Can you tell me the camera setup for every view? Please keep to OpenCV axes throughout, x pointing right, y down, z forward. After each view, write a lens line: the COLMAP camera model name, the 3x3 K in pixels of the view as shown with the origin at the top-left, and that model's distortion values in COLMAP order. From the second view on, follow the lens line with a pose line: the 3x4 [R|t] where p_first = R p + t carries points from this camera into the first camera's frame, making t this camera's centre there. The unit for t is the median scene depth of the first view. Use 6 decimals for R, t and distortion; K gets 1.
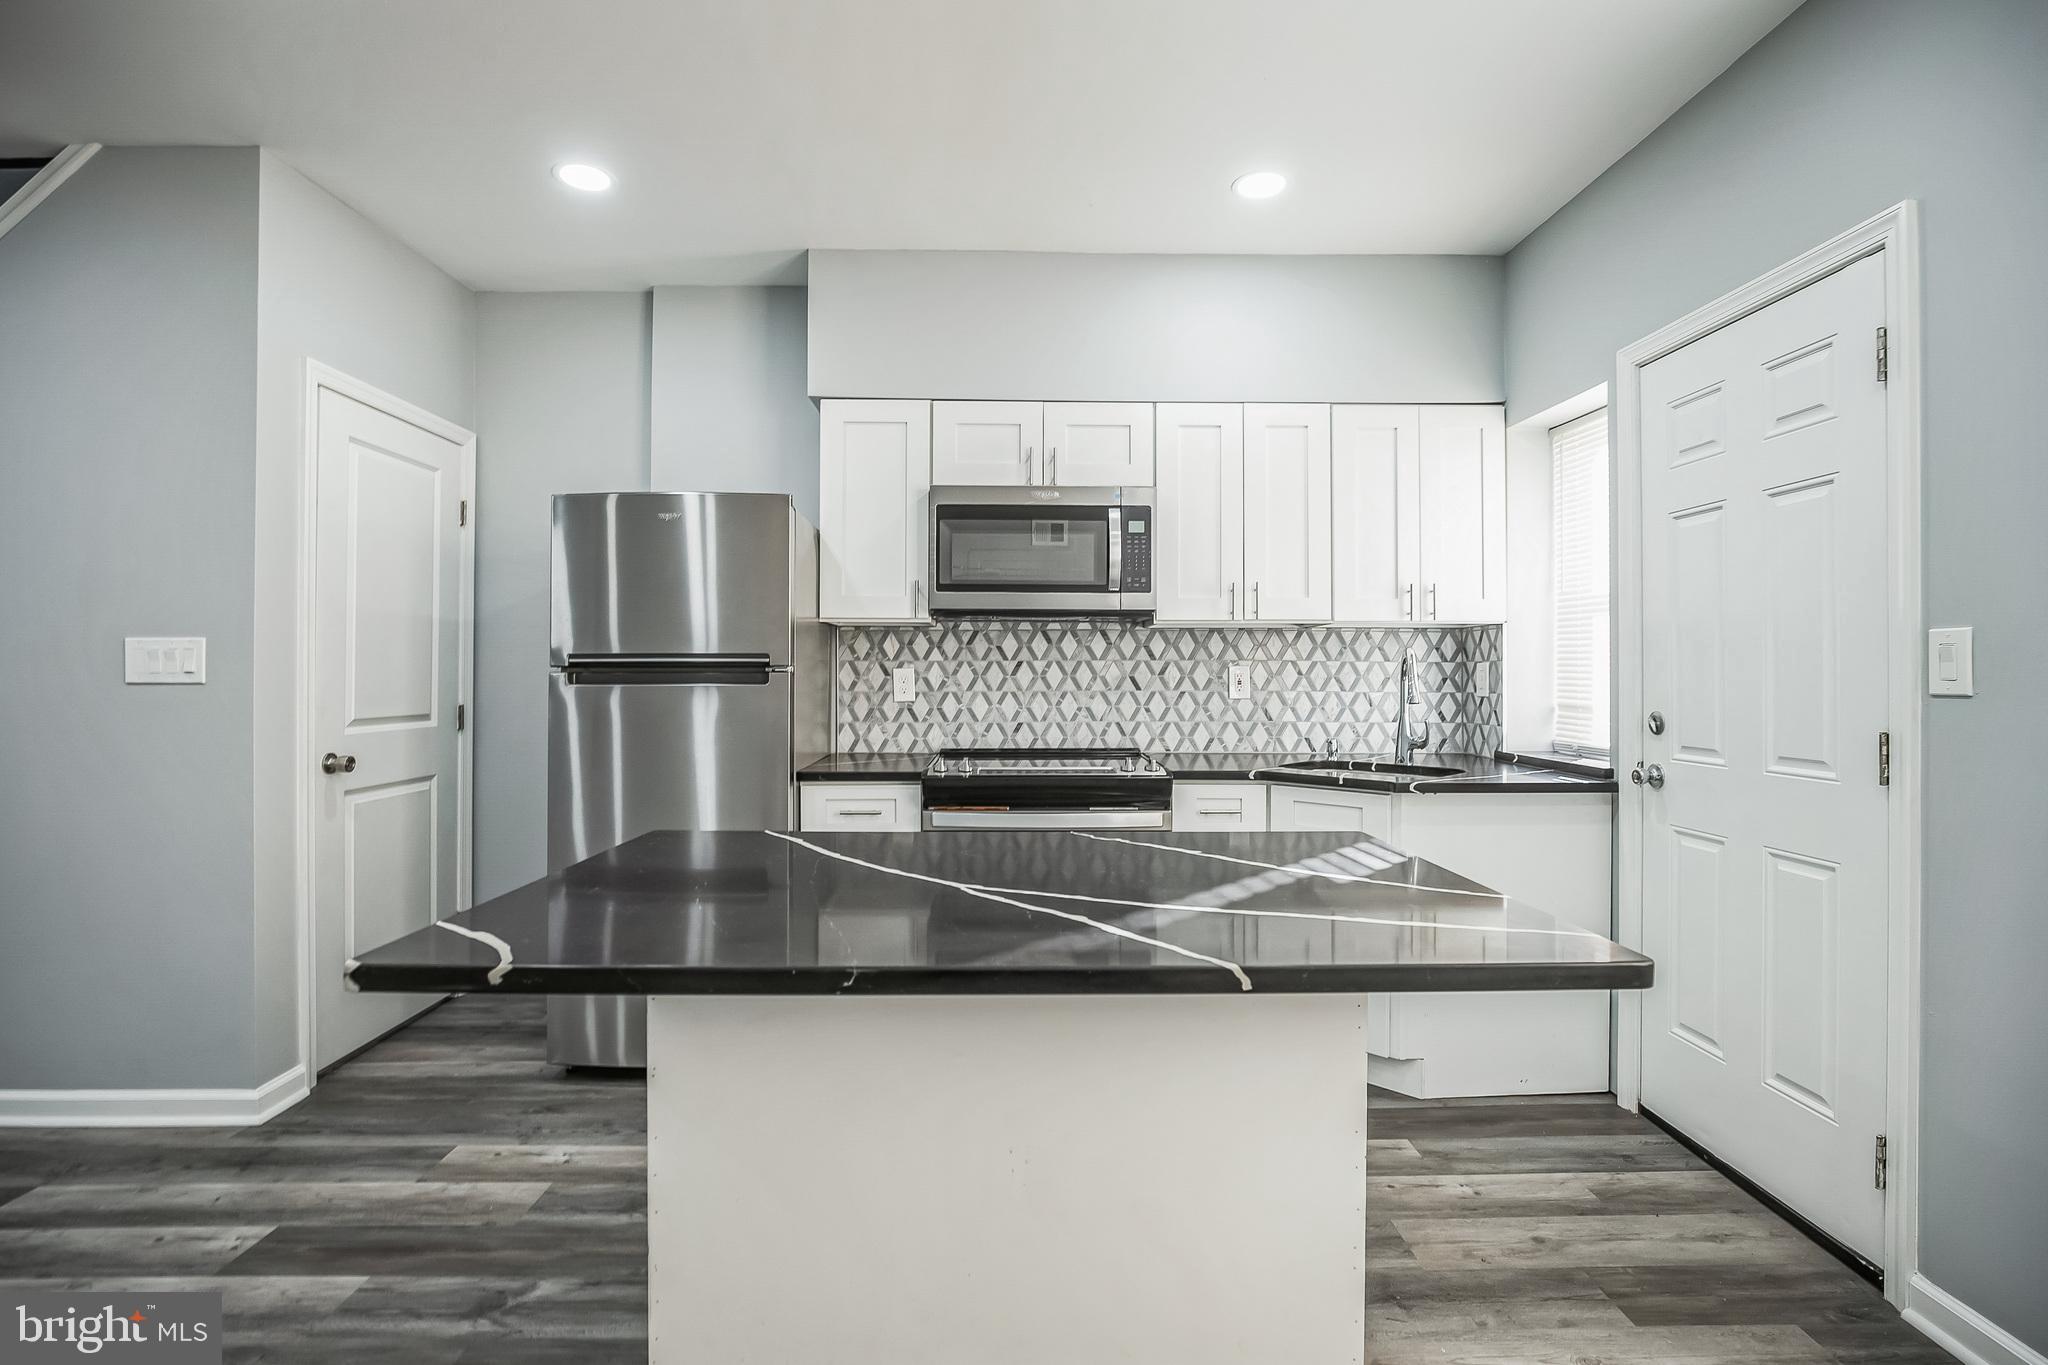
lens RADIAL K [[974.7, 0, 1019.1], [0, 974.7, 666.3], [0, 0, 1]] dist [-0.027586, 0.005047]
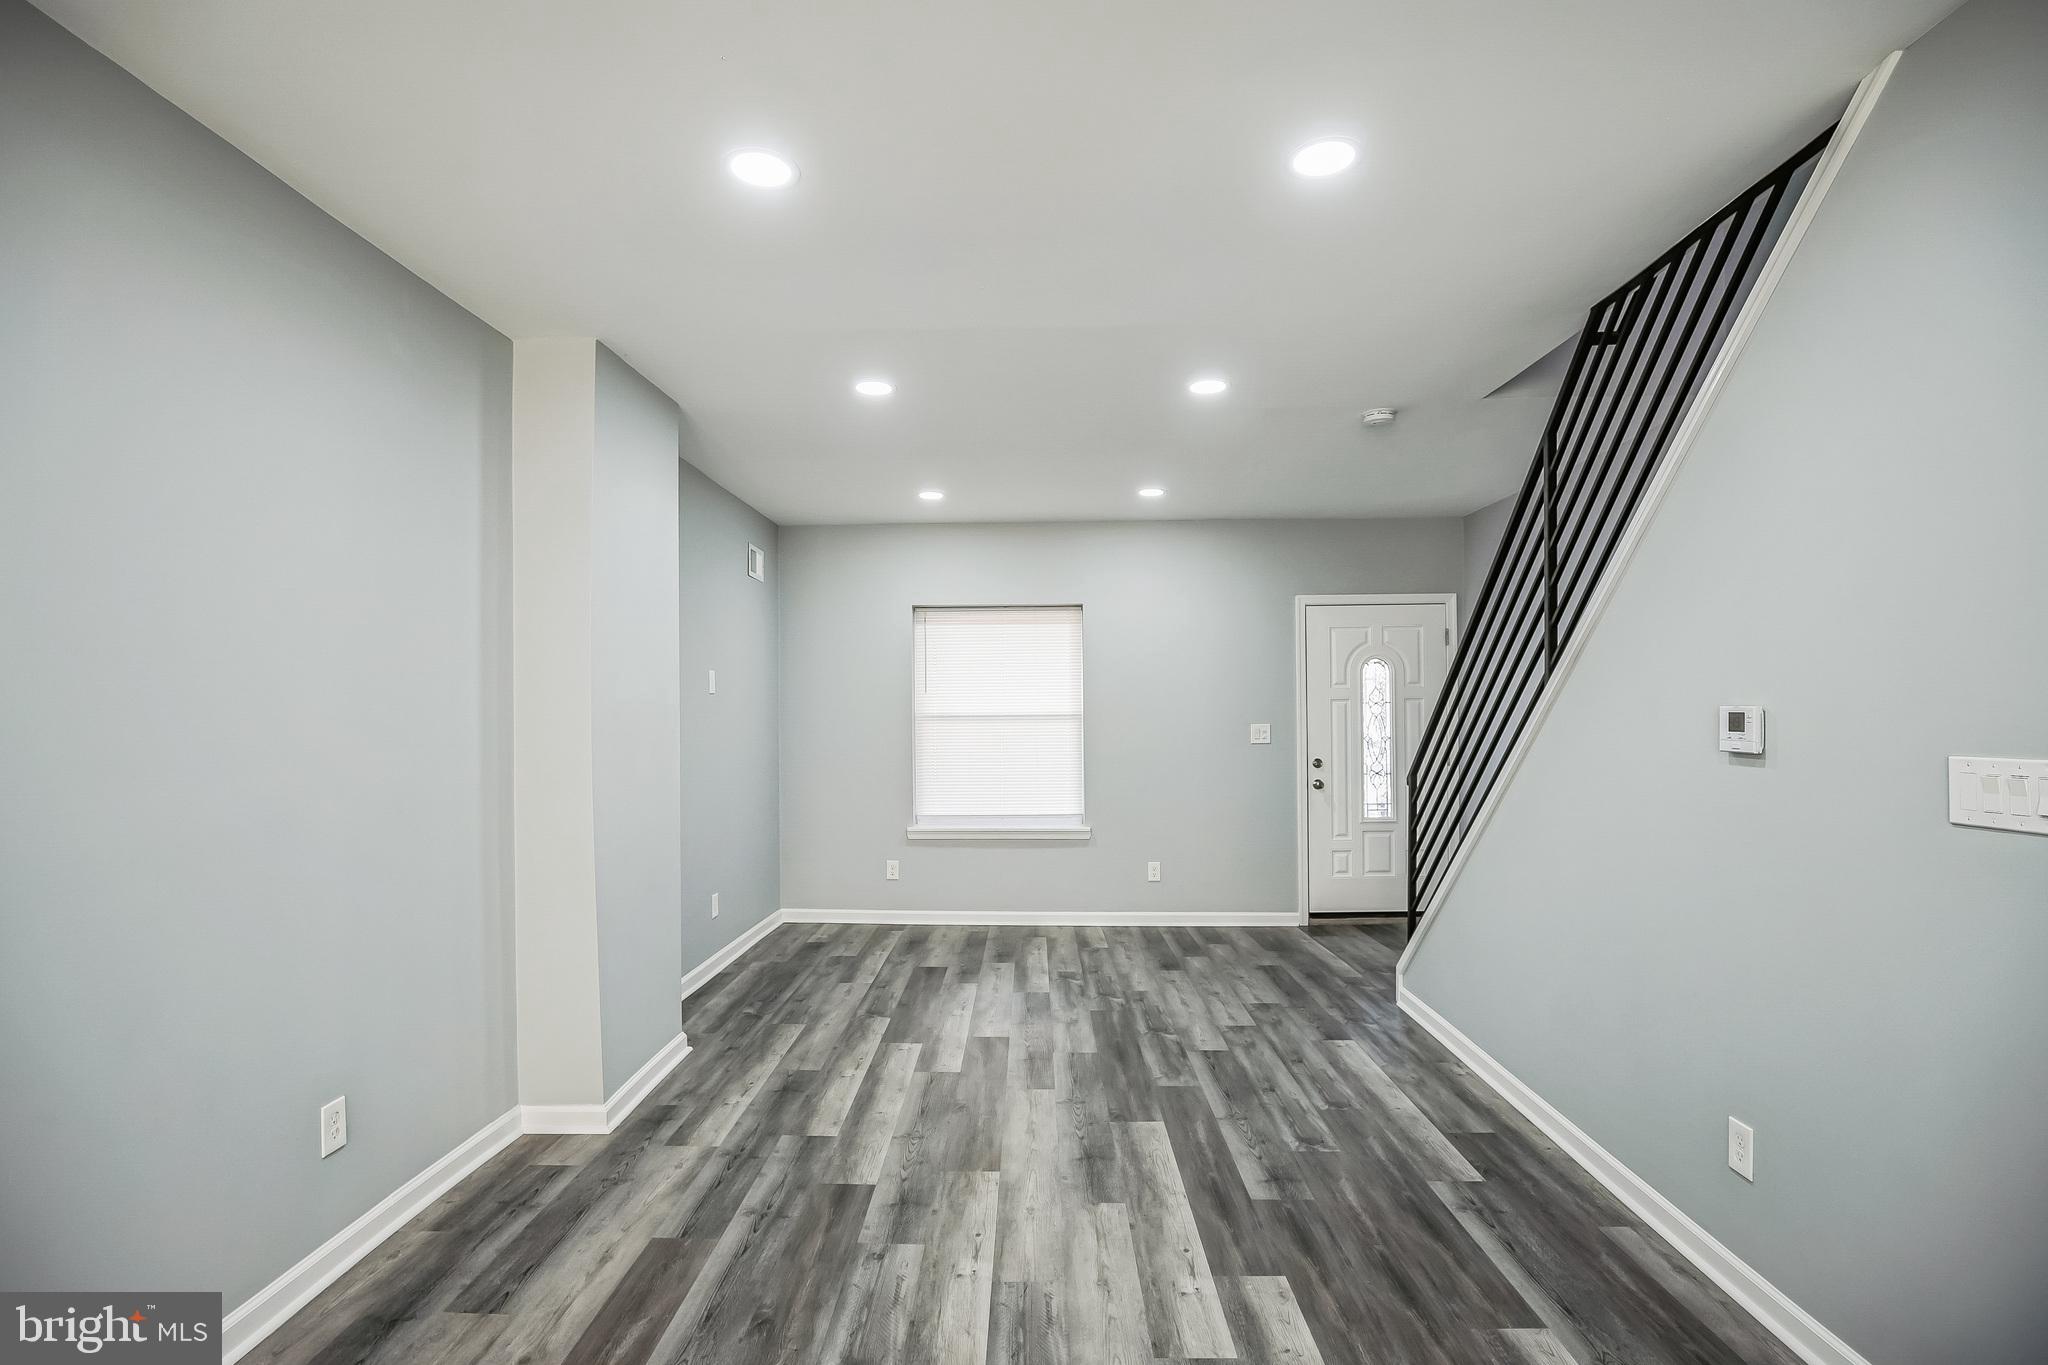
lens RADIAL K [[974.7, 0, 1017.2], [0, 974.7, 714.0], [0, 0, 1]] dist [-0.027586, 0.005047]
pose [[-0.030492, -0.001730, -0.999534, -0.197275], [0.015277, 0.999881, -0.002197, -0.051828], [0.999418, -0.015337, -0.030462, 0.291266]]
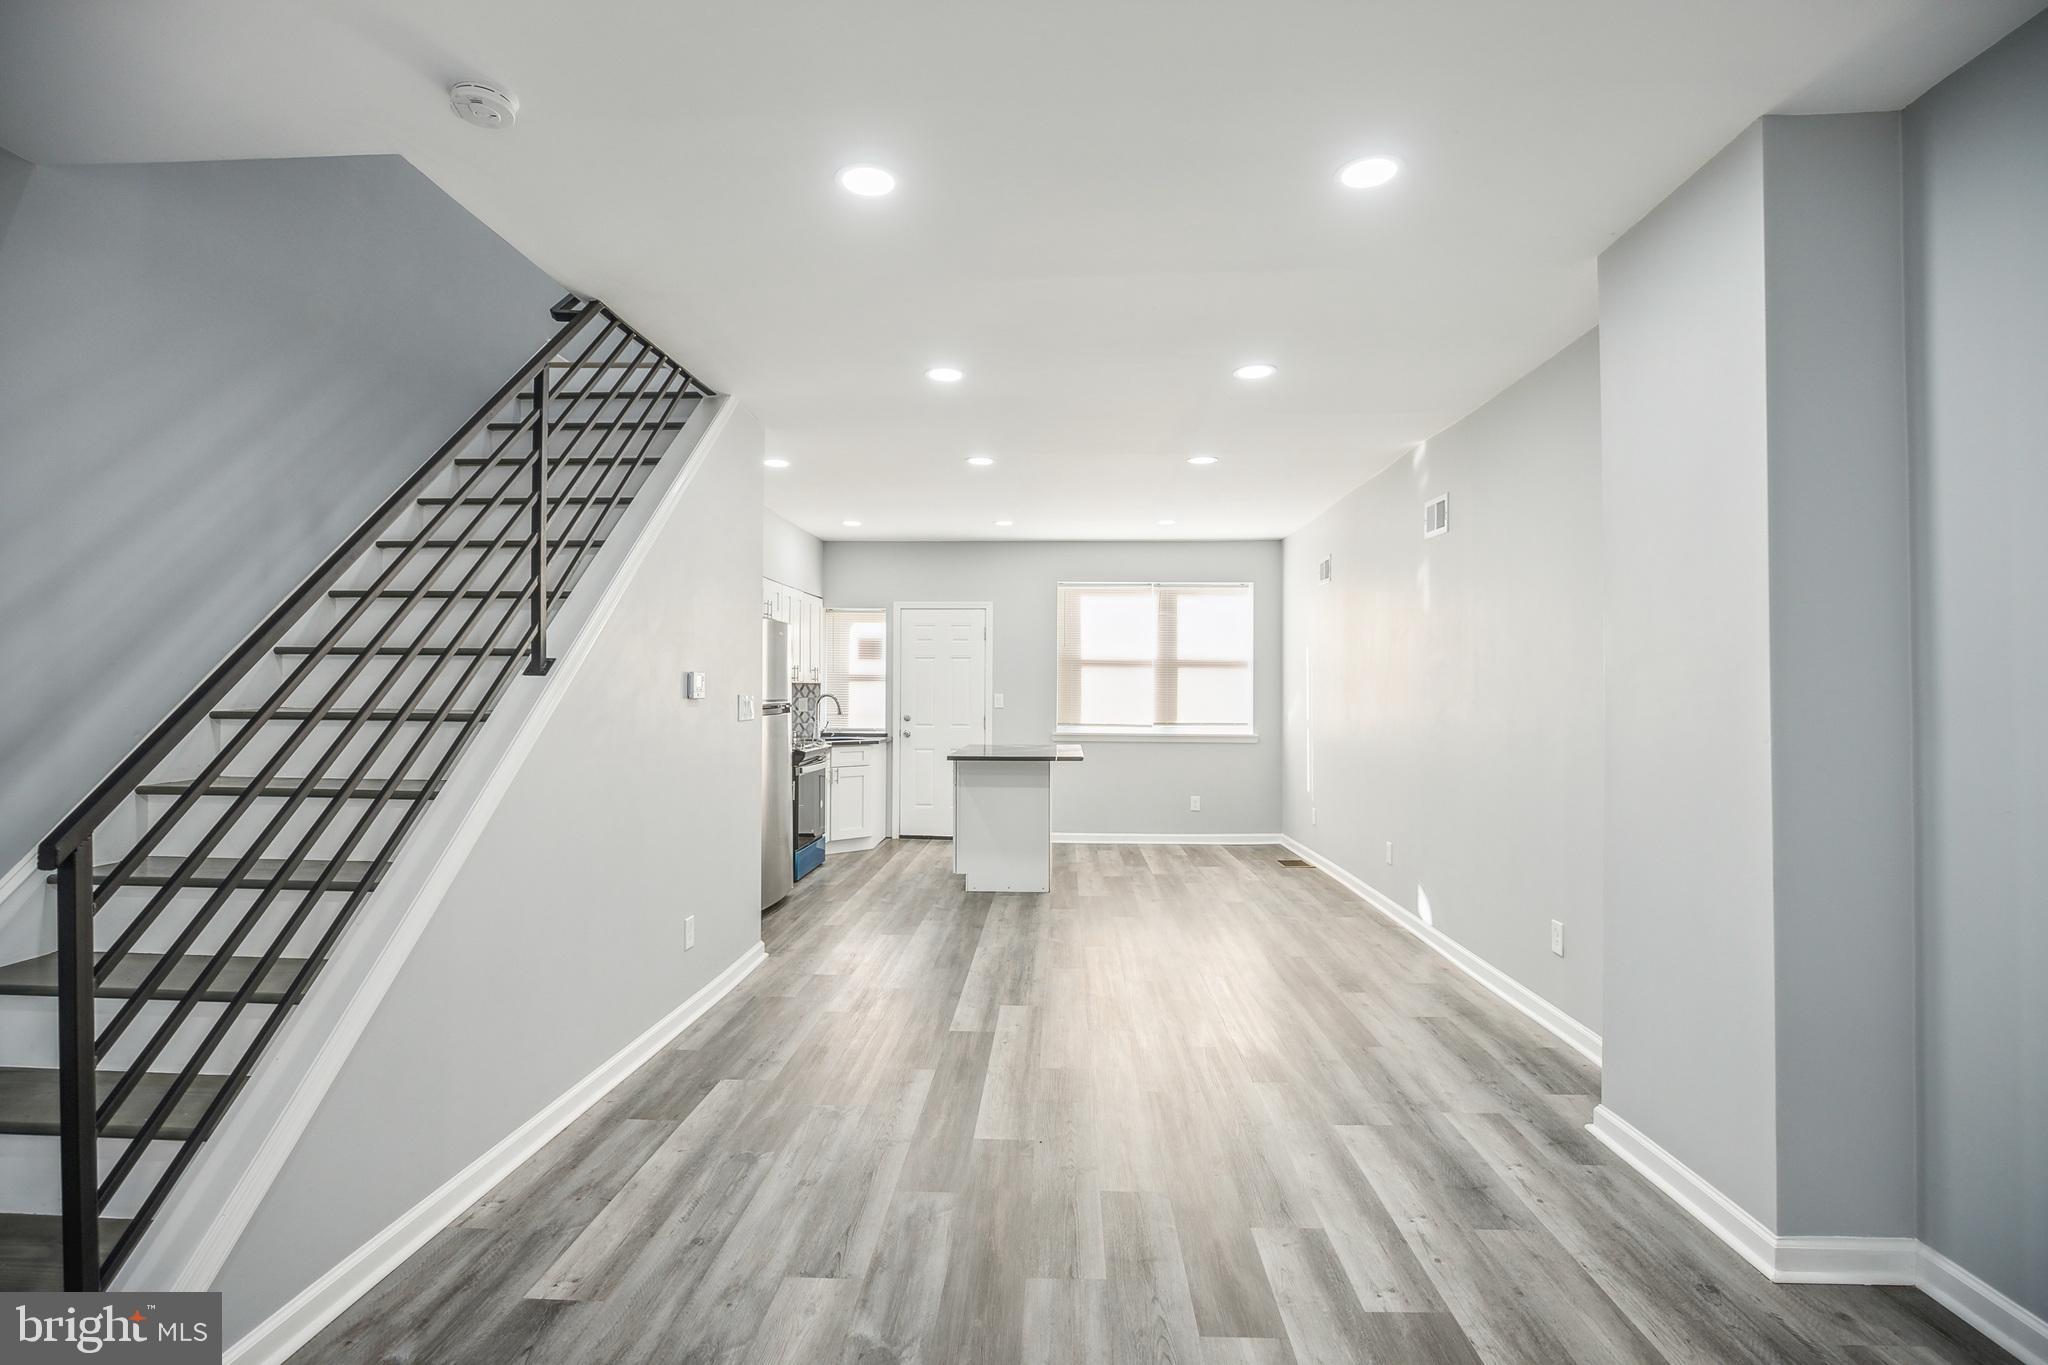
lens RADIAL K [[974.7, 0, 1015.6], [0, 974.7, 682.0], [0, 0, 1]] dist [-0.027586, 0.005047]
pose [[0.061329, 0.007378, 0.998090, -2.075691], [-0.011026, 0.999917, -0.006714, -0.036319], [-0.998057, -0.010593, 0.061405, 0.318578]]
